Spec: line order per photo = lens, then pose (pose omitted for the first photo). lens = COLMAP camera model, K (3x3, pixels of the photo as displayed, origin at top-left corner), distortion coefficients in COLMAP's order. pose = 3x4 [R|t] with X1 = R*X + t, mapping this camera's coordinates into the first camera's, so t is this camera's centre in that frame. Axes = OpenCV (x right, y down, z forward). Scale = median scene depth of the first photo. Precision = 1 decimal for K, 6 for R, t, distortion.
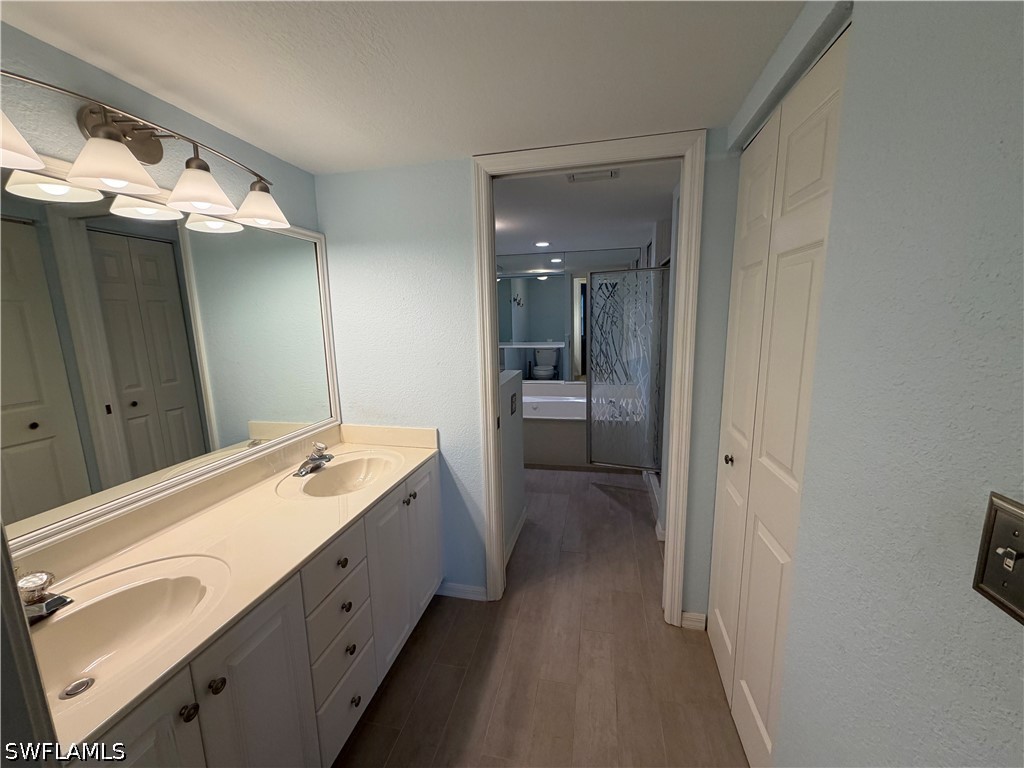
lens RADIAL K [[406.3, 0, 511.3], [0, 406.3, 384.9], [0, 0, 1]] dist [-0.000450, 0.000383]
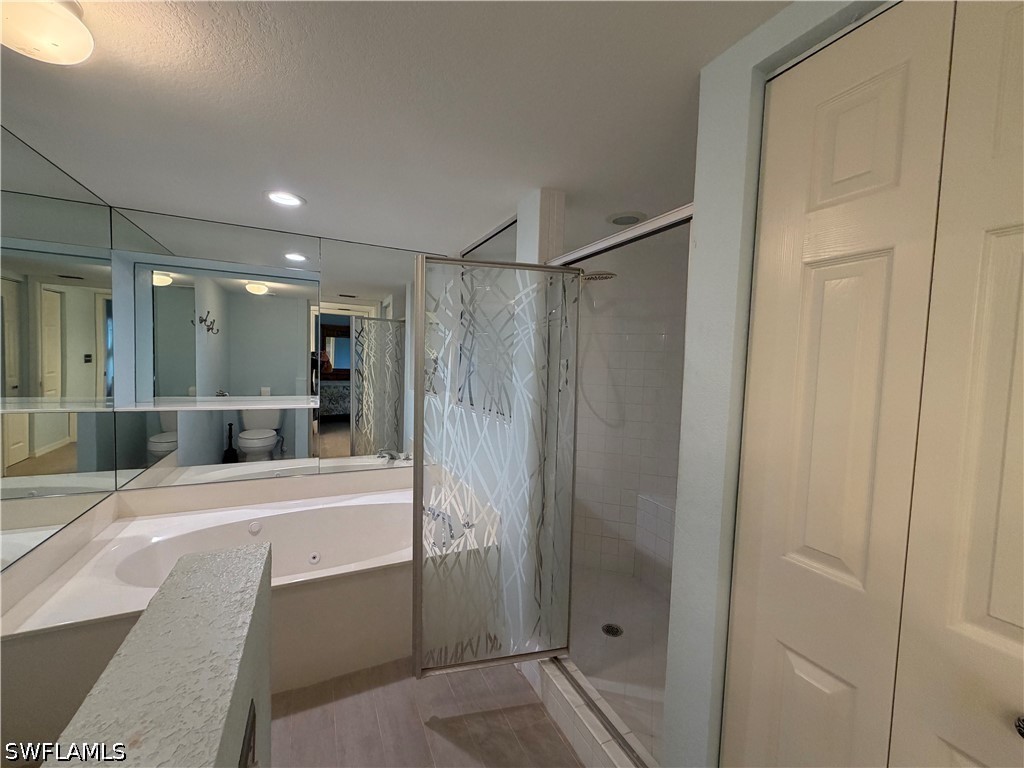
lens RADIAL K [[406.3, 0, 509.4], [0, 406.3, 383.3], [0, 0, 1]] dist [-0.000450, 0.000383]
pose [[0.783879, 0.012092, 0.620796, -0.008290], [0.058864, 0.993860, -0.093686, -0.057794], [-0.618117, 0.109981, 0.778354, 0.403507]]
